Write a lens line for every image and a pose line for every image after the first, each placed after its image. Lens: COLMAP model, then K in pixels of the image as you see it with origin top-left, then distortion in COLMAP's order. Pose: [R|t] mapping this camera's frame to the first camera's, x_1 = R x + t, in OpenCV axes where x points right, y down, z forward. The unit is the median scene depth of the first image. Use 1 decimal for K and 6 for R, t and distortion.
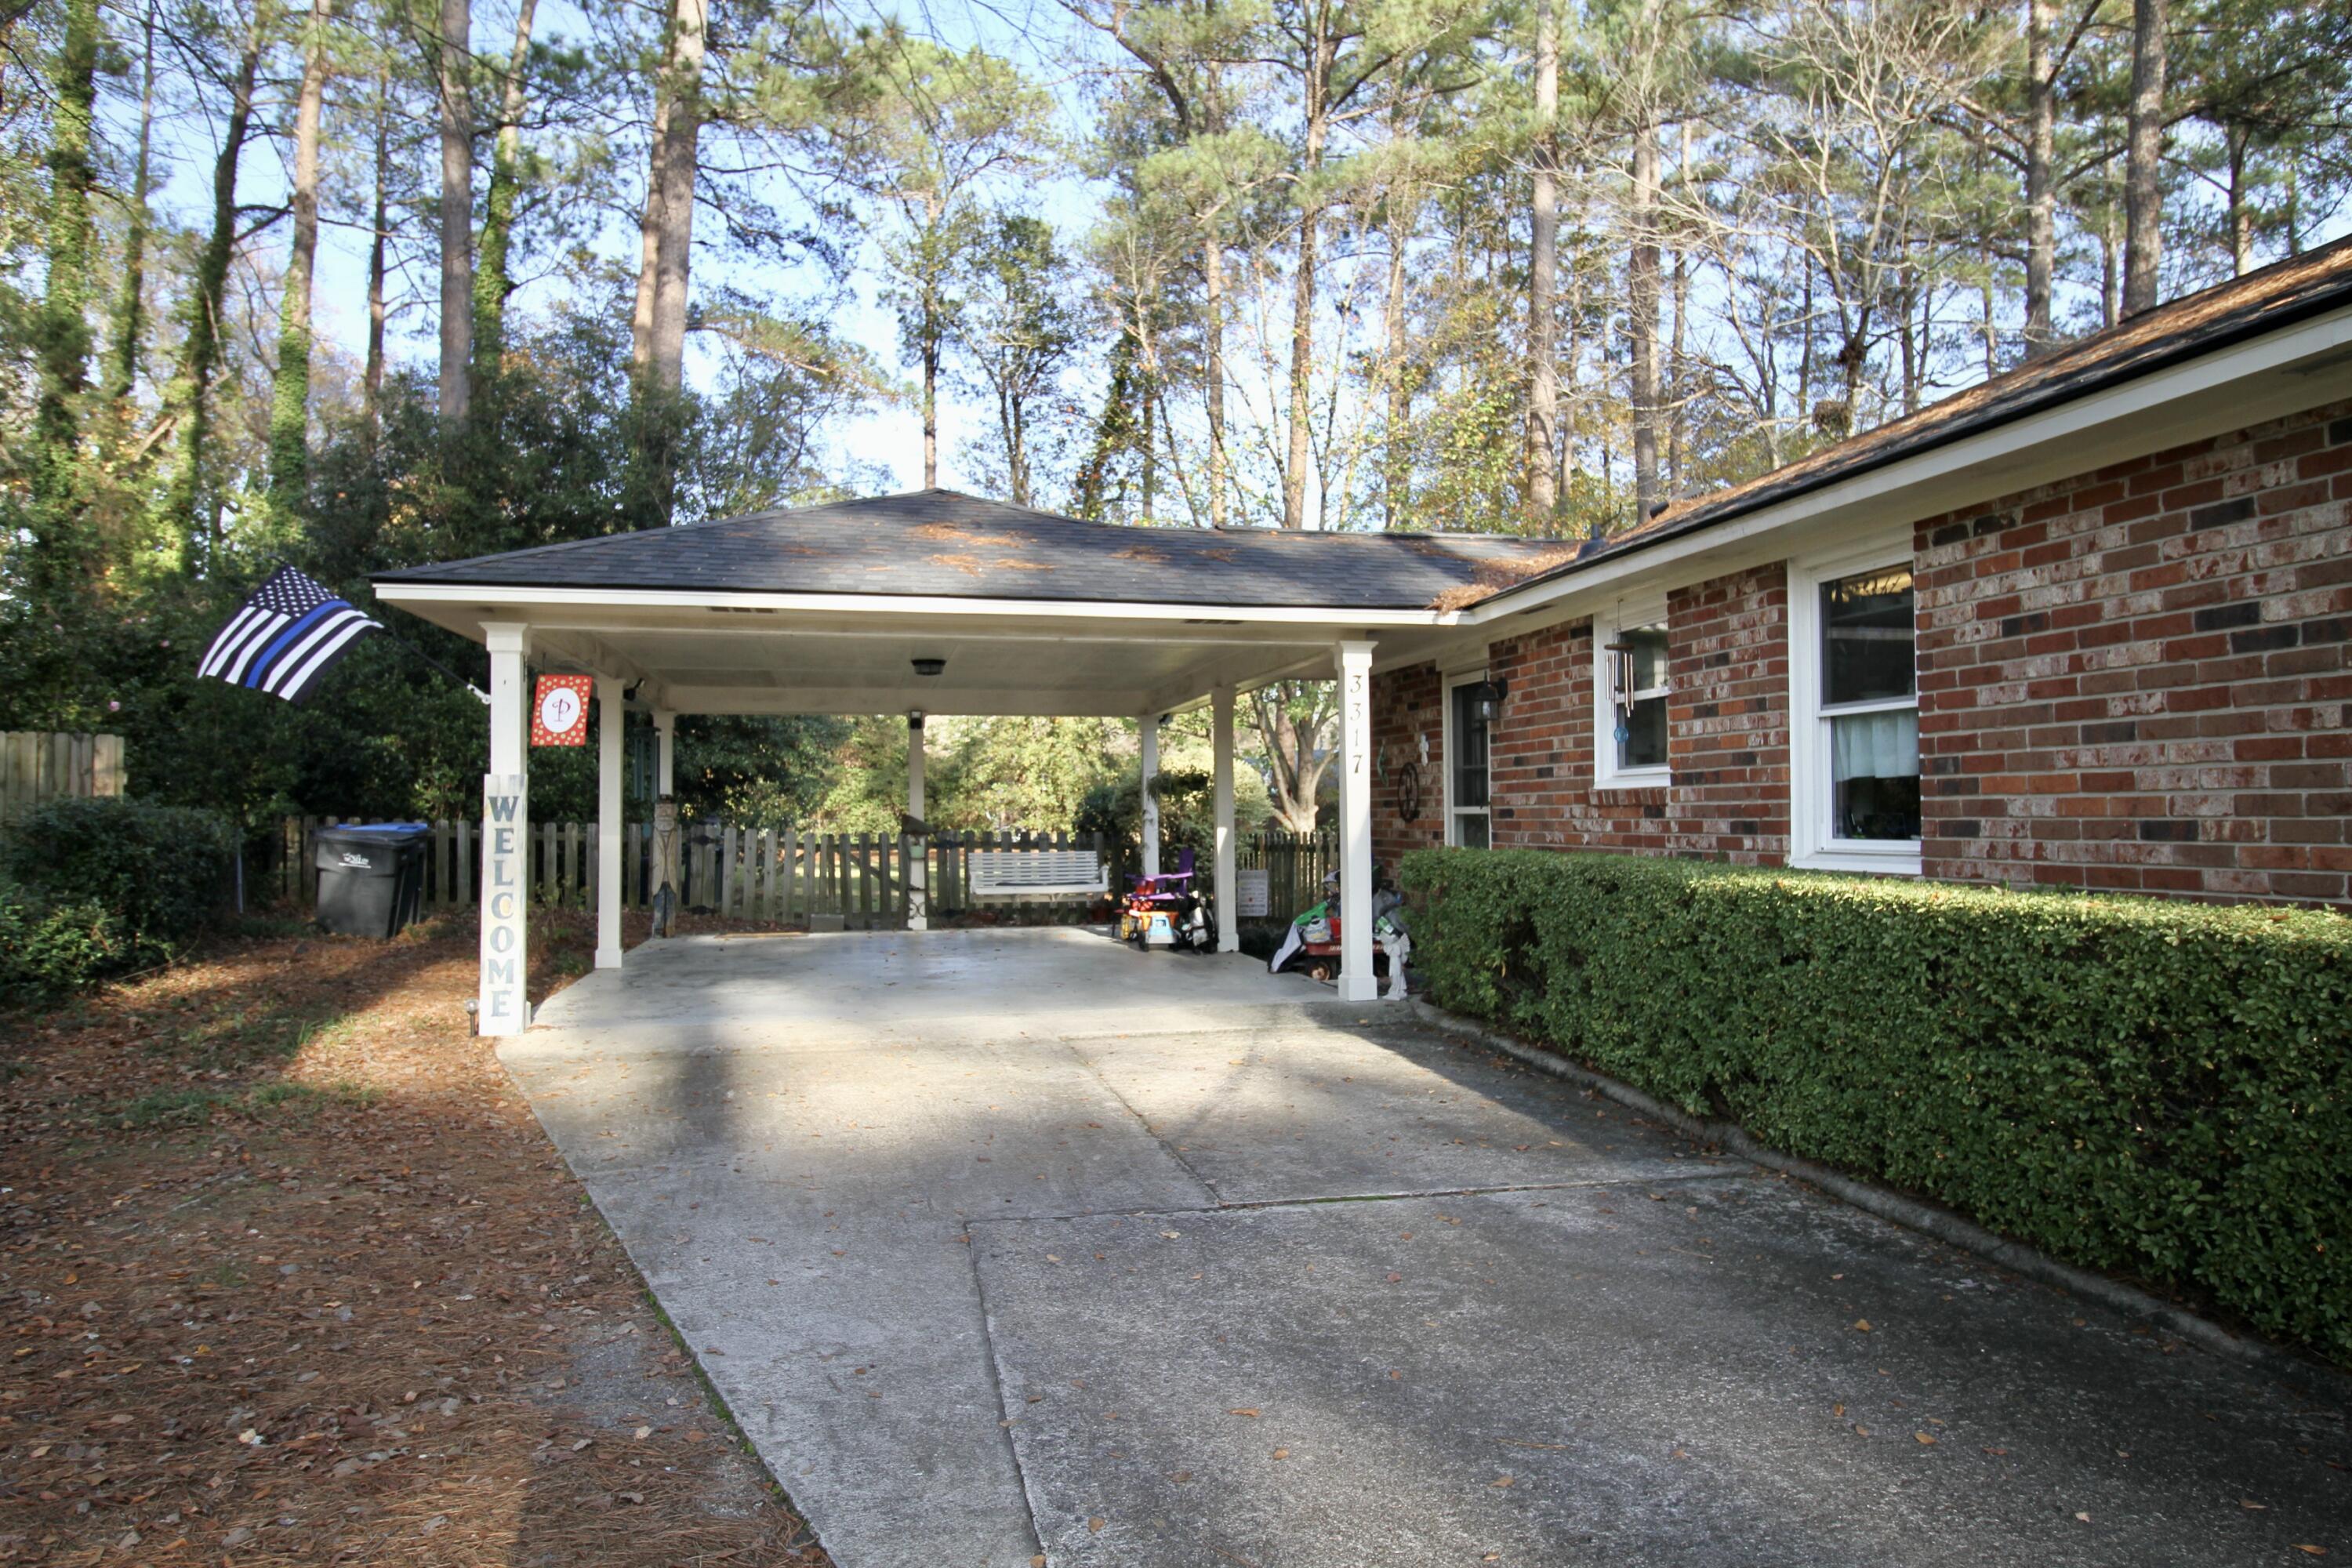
lens RADIAL K [[1480.0, 0, 1176.0], [0, 1480.0, 784.0], [0, 0, 1]] dist [0.019408, -0.000354]
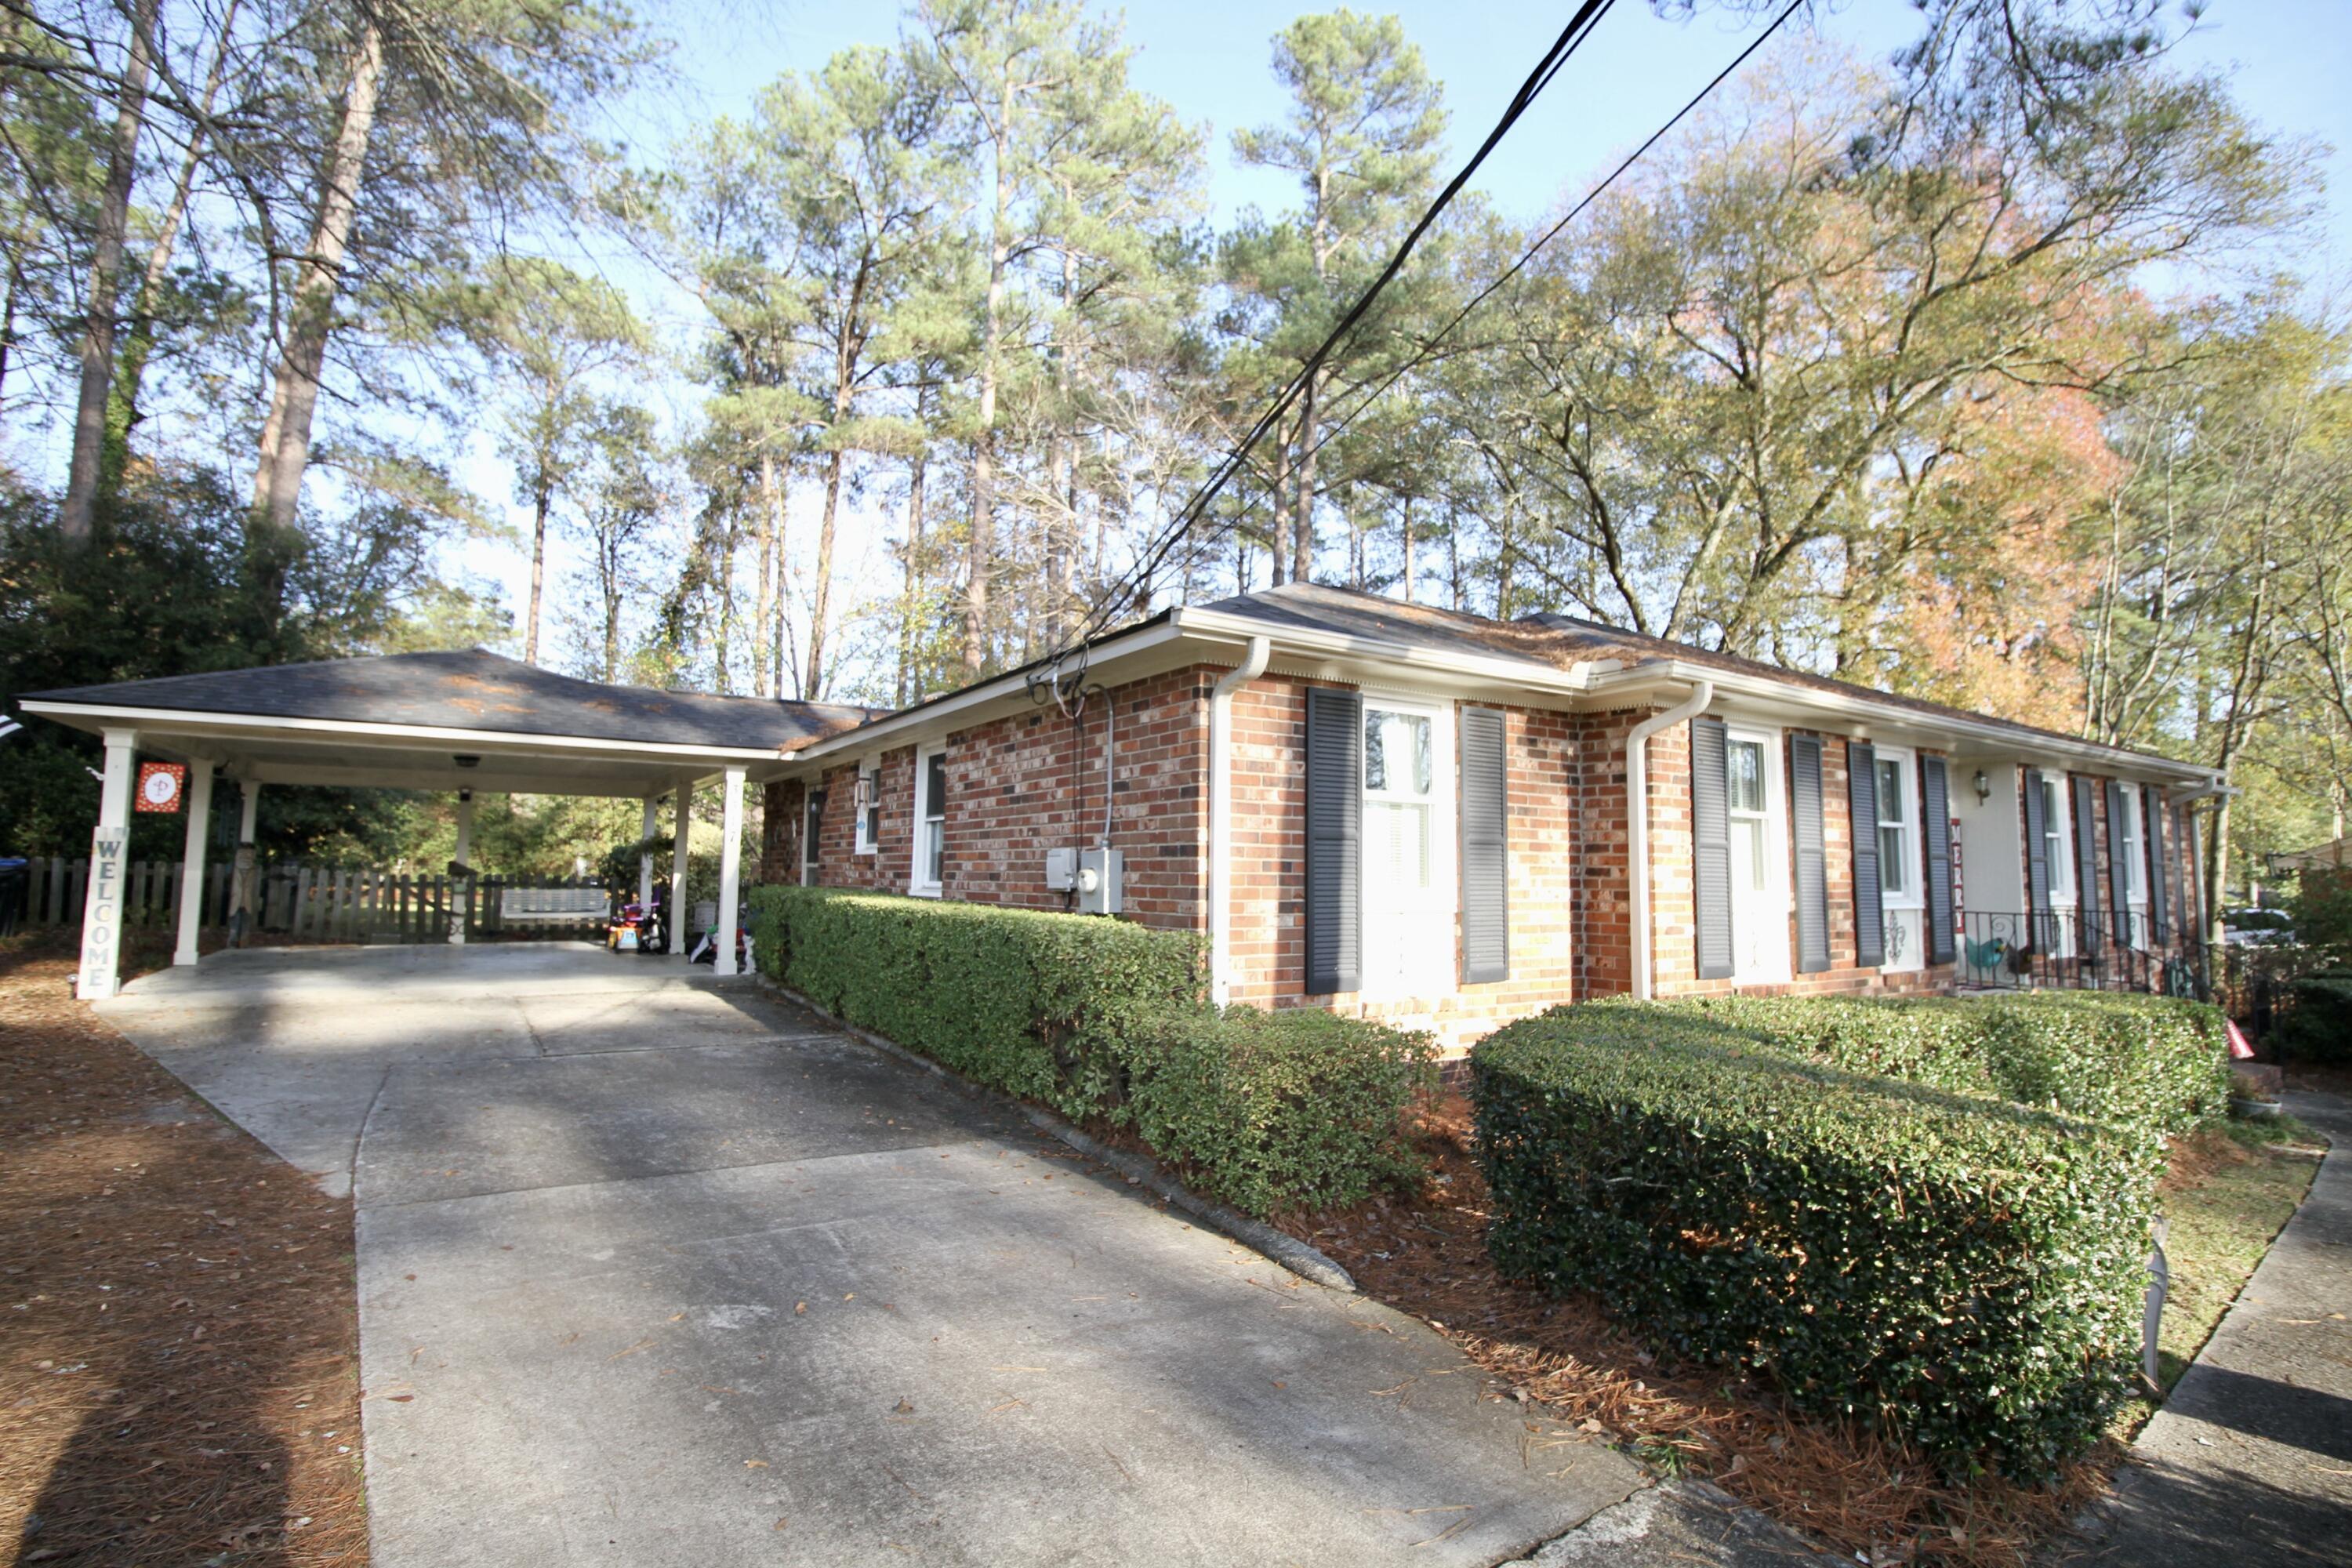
lens RADIAL K [[1097.0, 0, 1176.0], [0, 1097.0, 784.0], [0, 0, 1]] dist [-0.000499, -0.010006]
pose [[0.934547, 0.046156, 0.352833, 0.096746], [-0.025084, 0.997630, -0.064064, -0.003602], [-0.354954, 0.051021, 0.933491, -0.239330]]
